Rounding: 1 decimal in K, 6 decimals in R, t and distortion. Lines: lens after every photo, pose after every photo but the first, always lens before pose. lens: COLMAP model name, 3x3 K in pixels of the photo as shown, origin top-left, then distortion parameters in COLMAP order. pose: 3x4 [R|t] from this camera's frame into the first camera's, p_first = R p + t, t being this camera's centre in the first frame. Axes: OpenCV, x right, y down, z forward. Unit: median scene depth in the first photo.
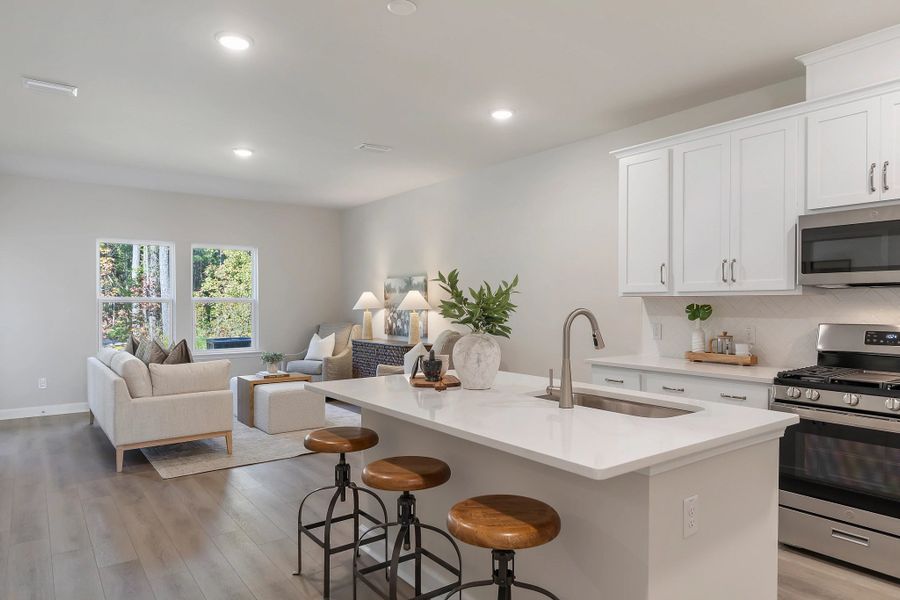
lens RADIAL K [[548.1, 0, 449.0], [0, 548.1, 305.9], [0, 0, 1]] dist [0.000743, -0.000867]
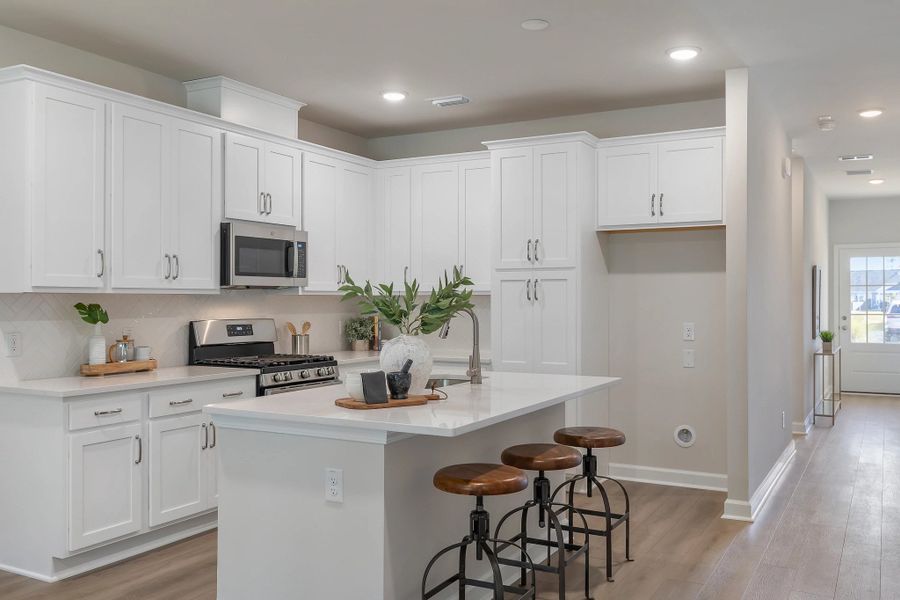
lens RADIAL K [[795.7, 0, 446.1], [0, 795.7, 295.9], [0, 0, 1]] dist [-0.014679, 0.008036]
pose [[-0.399989, 0.003491, 0.916513, -0.771581], [0.006005, 0.999981, -0.001188, -0.009428], [-0.916500, 0.005028, -0.400002, 0.954603]]
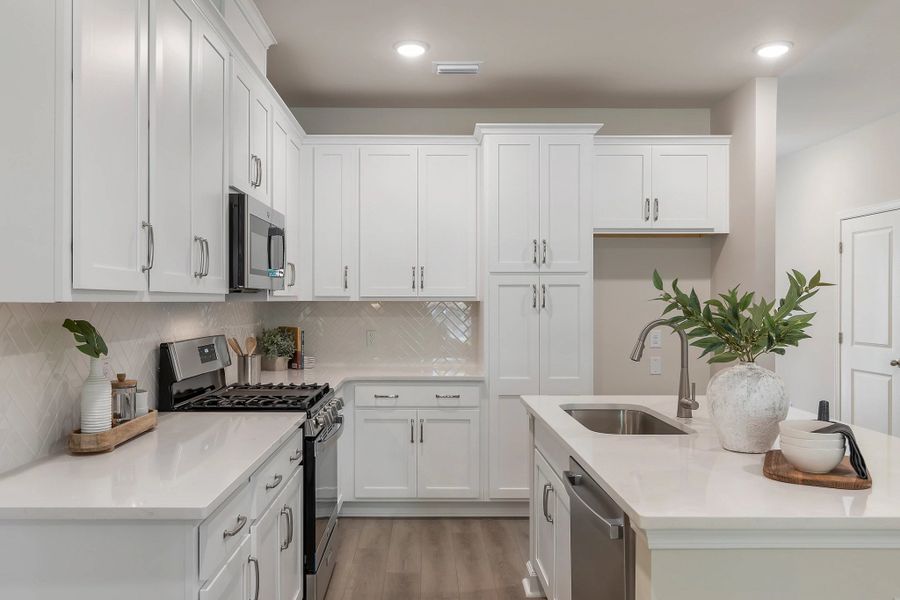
lens RADIAL K [[709.2, 0, 446.1], [0, 709.2, 303.1], [0, 0, 1]] dist [0.018353, 0.007370]
pose [[-0.787688, -0.003916, 0.616062, -0.113482], [0.001770, 0.999961, 0.008618, -0.020337], [-0.616072, 0.007879, -0.787650, 1.224097]]
